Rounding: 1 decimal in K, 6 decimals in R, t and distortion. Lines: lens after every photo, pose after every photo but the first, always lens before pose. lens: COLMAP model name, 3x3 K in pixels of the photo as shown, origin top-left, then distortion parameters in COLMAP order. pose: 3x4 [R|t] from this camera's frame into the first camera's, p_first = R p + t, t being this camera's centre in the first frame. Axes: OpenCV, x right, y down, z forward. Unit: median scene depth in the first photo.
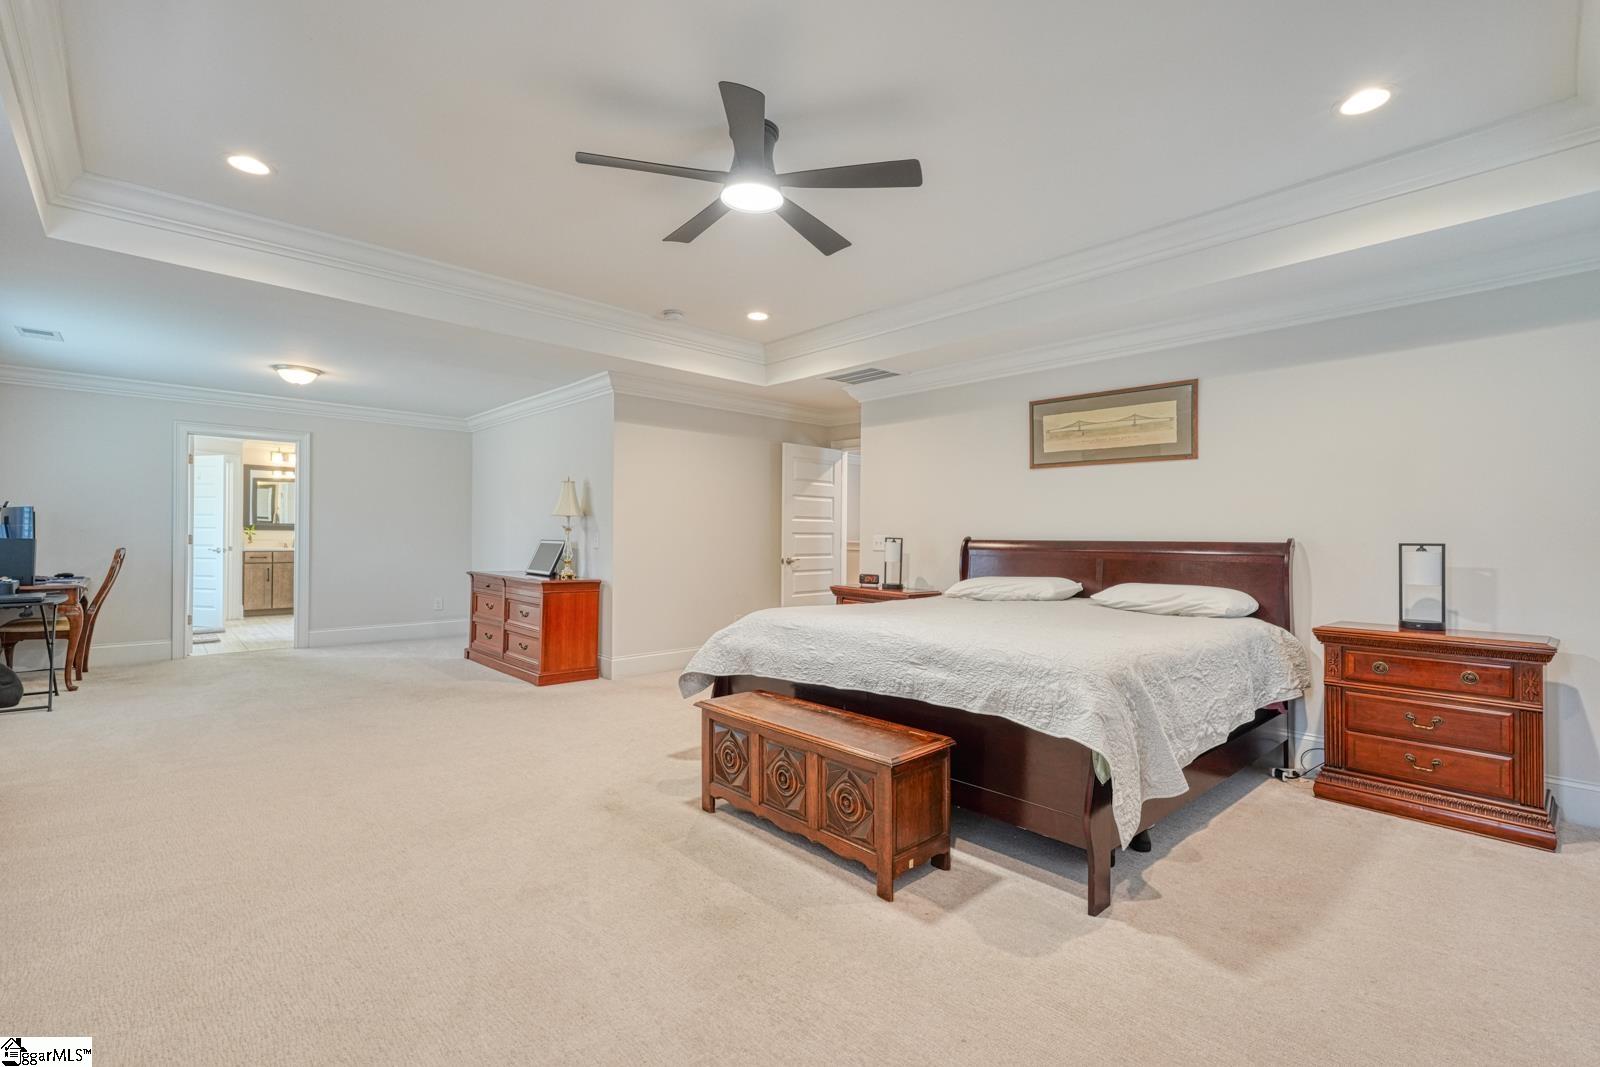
lens RADIAL K [[696.8, 0, 793.7], [0, 696.8, 528.5], [0, 0, 1]] dist [0.002001, -0.001284]
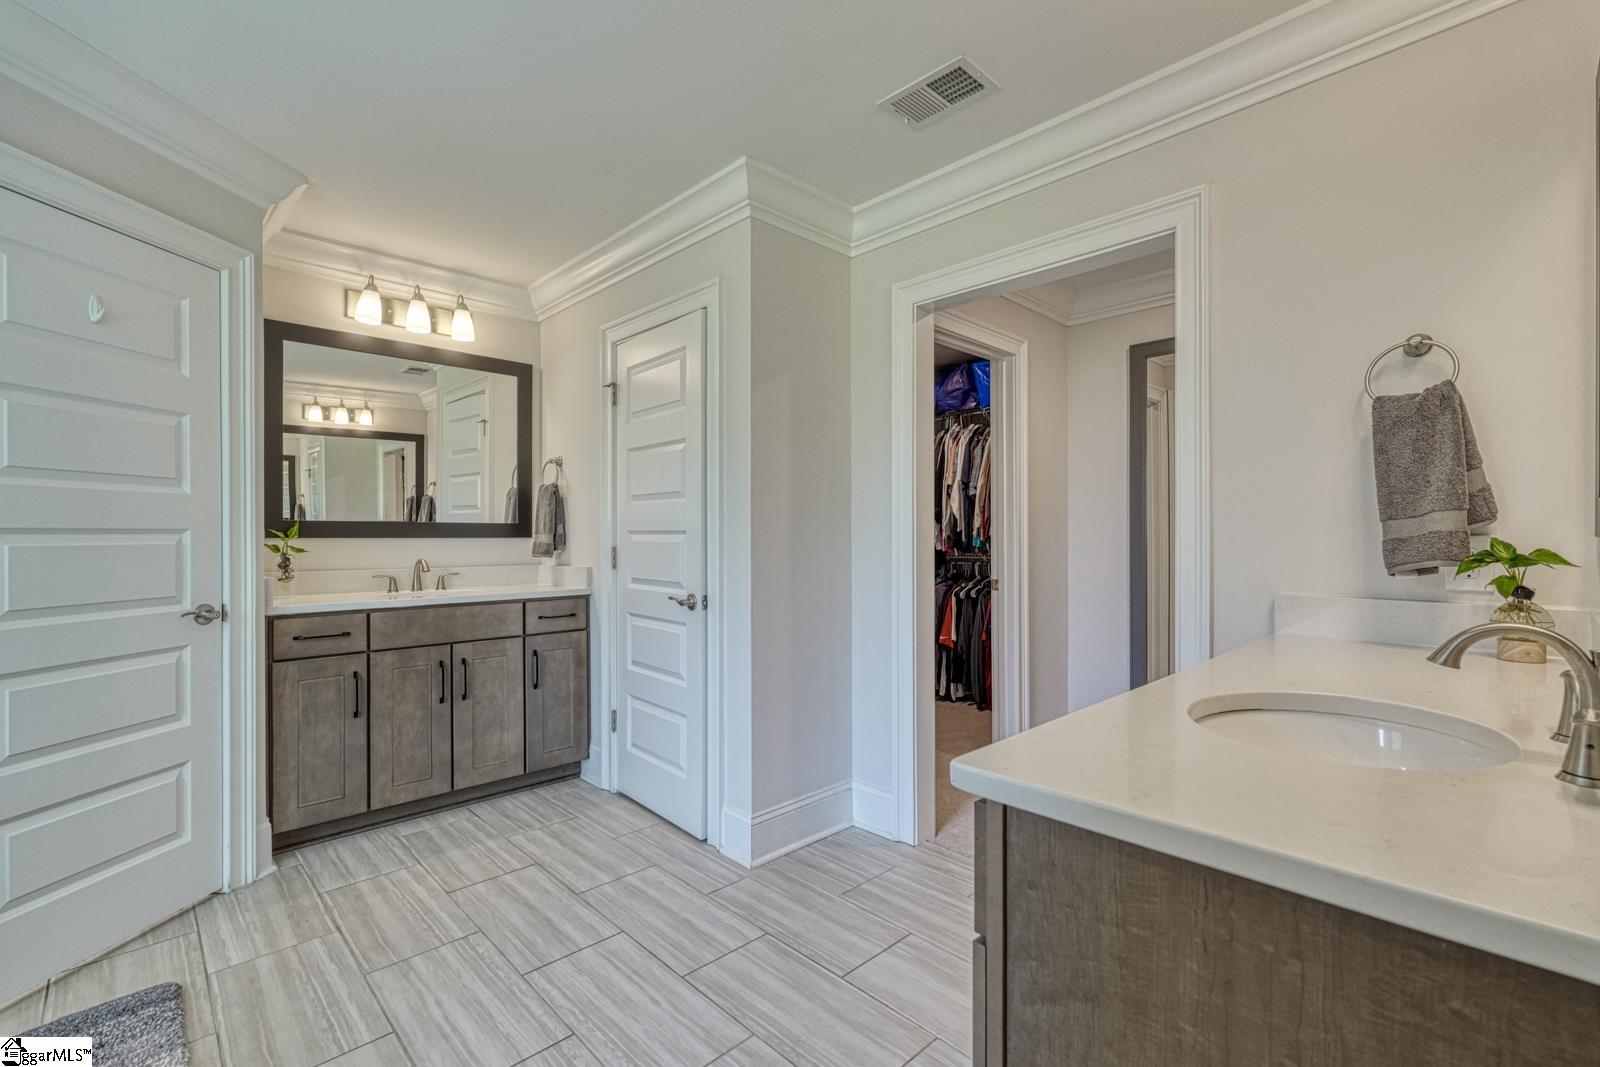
lens RADIAL K [[696.8, 0, 794.9], [0, 696.8, 546.7], [0, 0, 1]] dist [0.002001, -0.001284]
pose [[0.999933, -0.011051, -0.003354, -0.559264], [0.011071, 0.999921, 0.005895, 0.006623], [0.003289, -0.005932, 0.999977, 0.699827]]
